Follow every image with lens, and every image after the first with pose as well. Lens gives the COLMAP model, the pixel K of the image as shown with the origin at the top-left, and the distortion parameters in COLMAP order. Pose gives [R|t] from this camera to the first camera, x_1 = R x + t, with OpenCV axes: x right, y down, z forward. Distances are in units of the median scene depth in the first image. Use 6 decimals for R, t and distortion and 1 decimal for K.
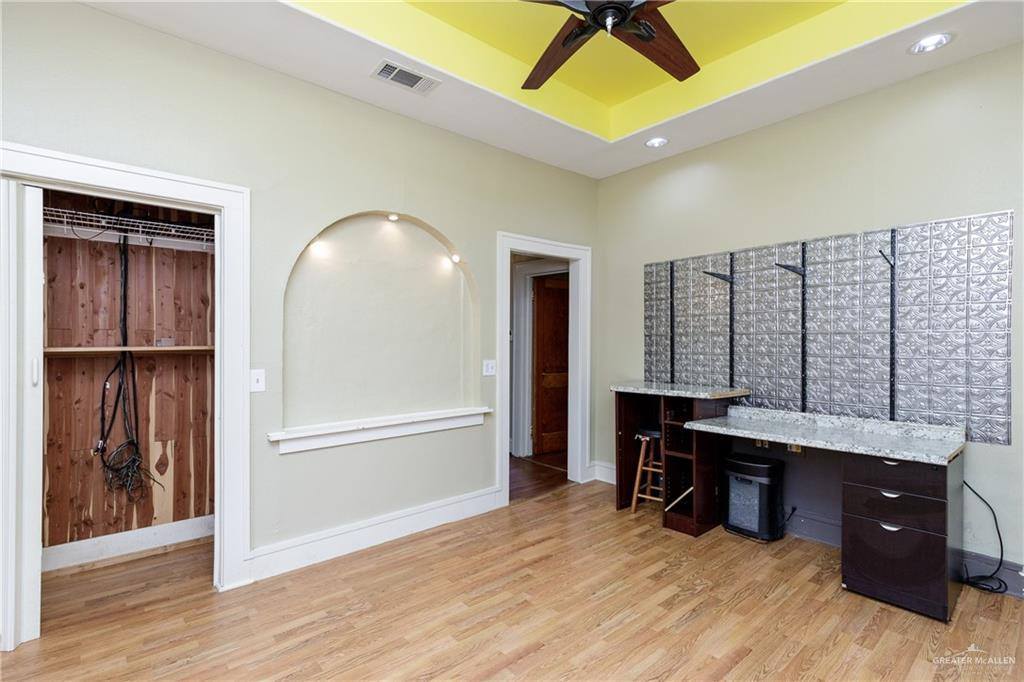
lens RADIAL K [[469.5, 0, 510.7], [0, 469.5, 342.0], [0, 0, 1]] dist [0.012203, -0.002061]
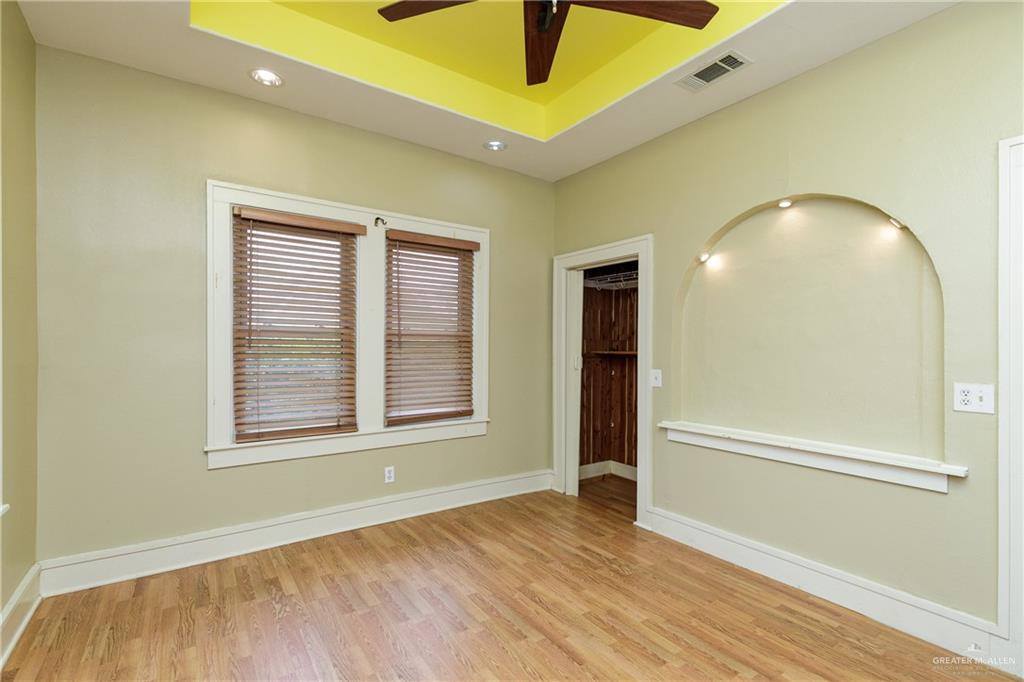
lens RADIAL K [[469.5, 0, 510.6], [0, 469.5, 343.2], [0, 0, 1]] dist [0.012203, -0.002061]
pose [[-0.097295, -0.010612, -0.995199, 0.791053], [-0.009022, 0.999911, -0.009780, 0.001179], [0.995215, 0.008027, -0.097382, 0.719782]]
